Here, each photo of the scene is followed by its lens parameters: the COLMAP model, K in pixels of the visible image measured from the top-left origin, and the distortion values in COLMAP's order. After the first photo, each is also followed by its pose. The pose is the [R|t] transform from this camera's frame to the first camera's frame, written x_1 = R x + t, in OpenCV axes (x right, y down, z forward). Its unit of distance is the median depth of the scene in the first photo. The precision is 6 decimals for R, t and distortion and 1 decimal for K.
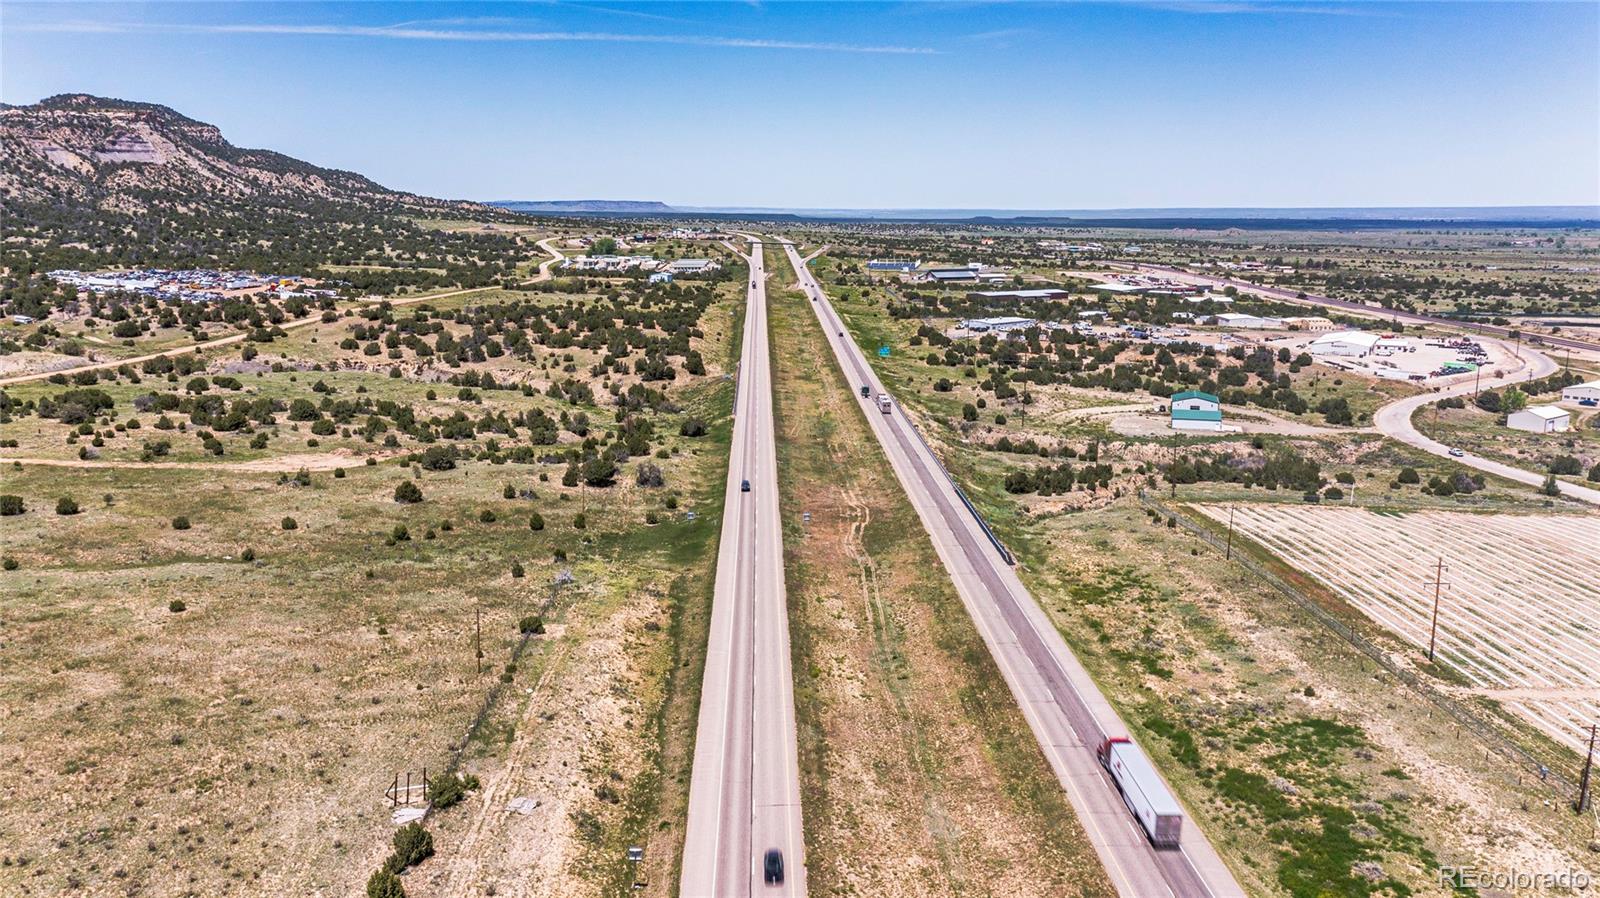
lens RADIAL K [[1244.9, 0, 803.4], [0, 1244.9, 447.1], [0, 0, 1]] dist [0.022612, 0.011542]
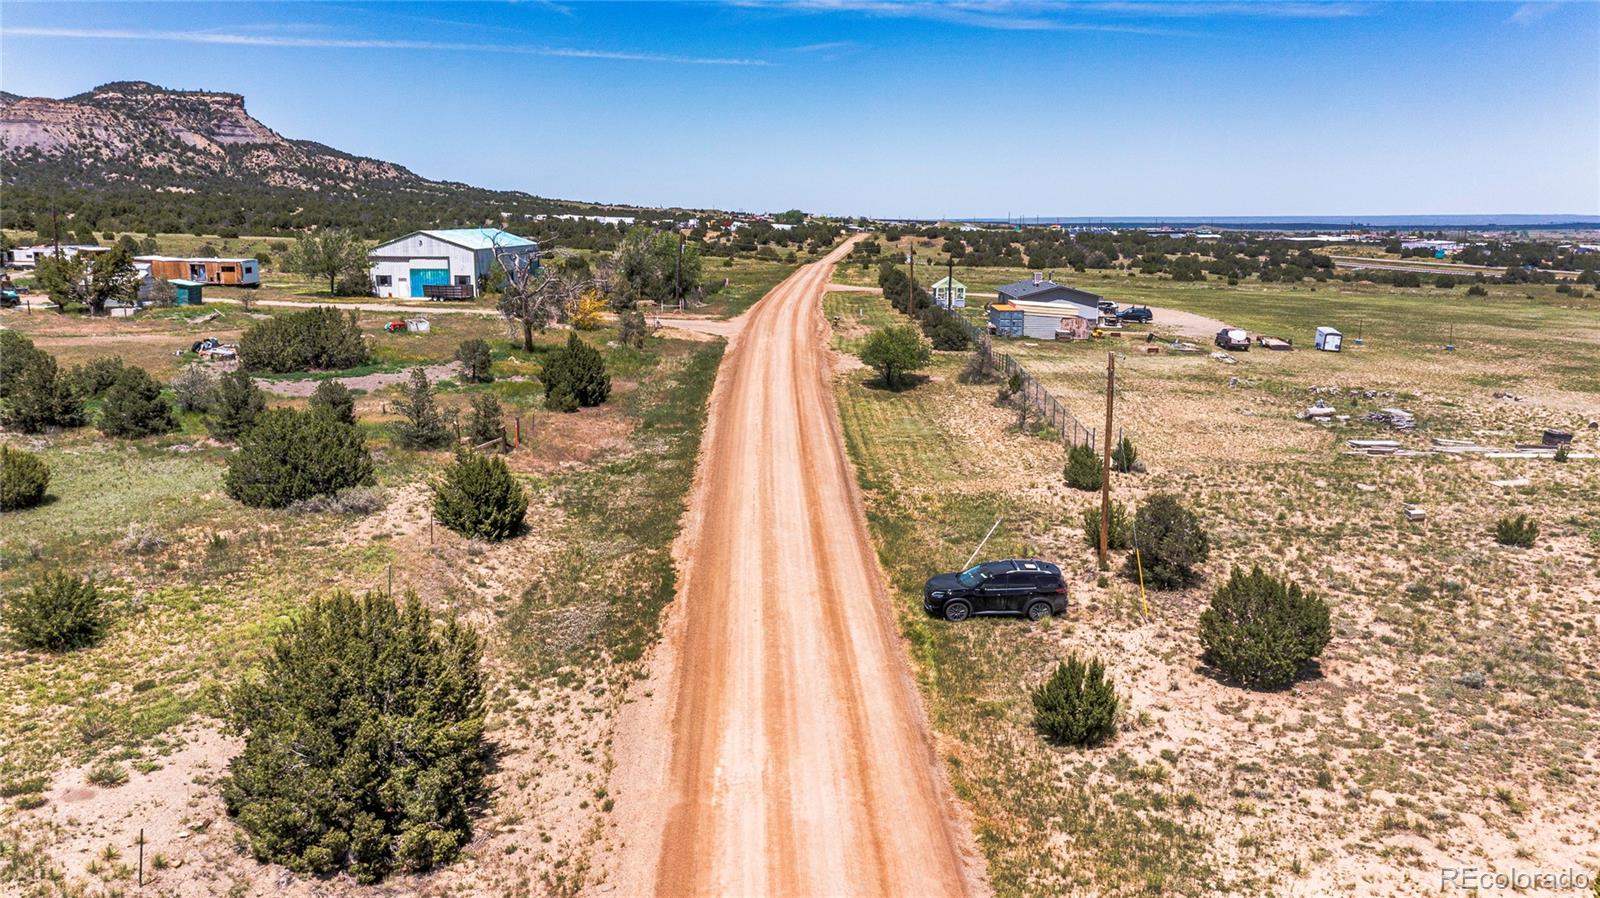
lens RADIAL K [[1244.9, 0, 800.4], [0, 1244.9, 450.5], [0, 0, 1]] dist [0.022612, 0.011542]
pose [[0.996462, -0.020257, 0.081566, -0.324898], [0.020728, 0.999773, -0.004930, 0.050567], [-0.081448, 0.006603, 0.996656, -0.037972]]
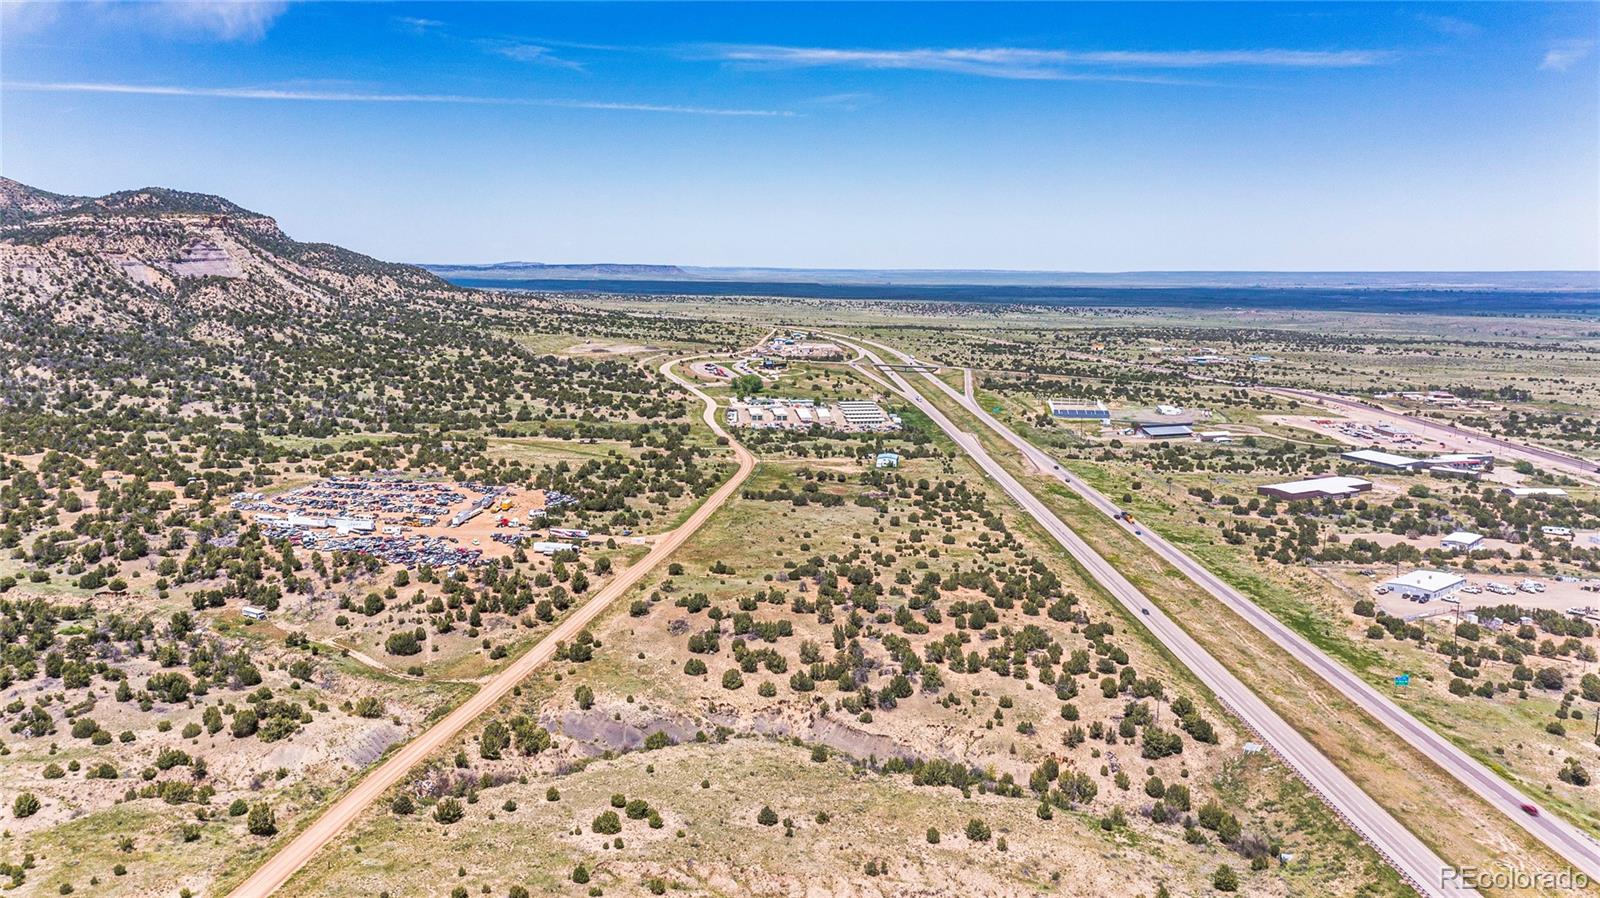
lens RADIAL K [[1244.9, 0, 801.5], [0, 1244.9, 452.3], [0, 0, 1]] dist [0.022612, 0.011542]
pose [[0.999998, 0.002081, -0.000665, -0.164377], [-0.002106, 0.999166, -0.040771, -0.100886], [0.000580, 0.040772, 0.999168, 0.128419]]
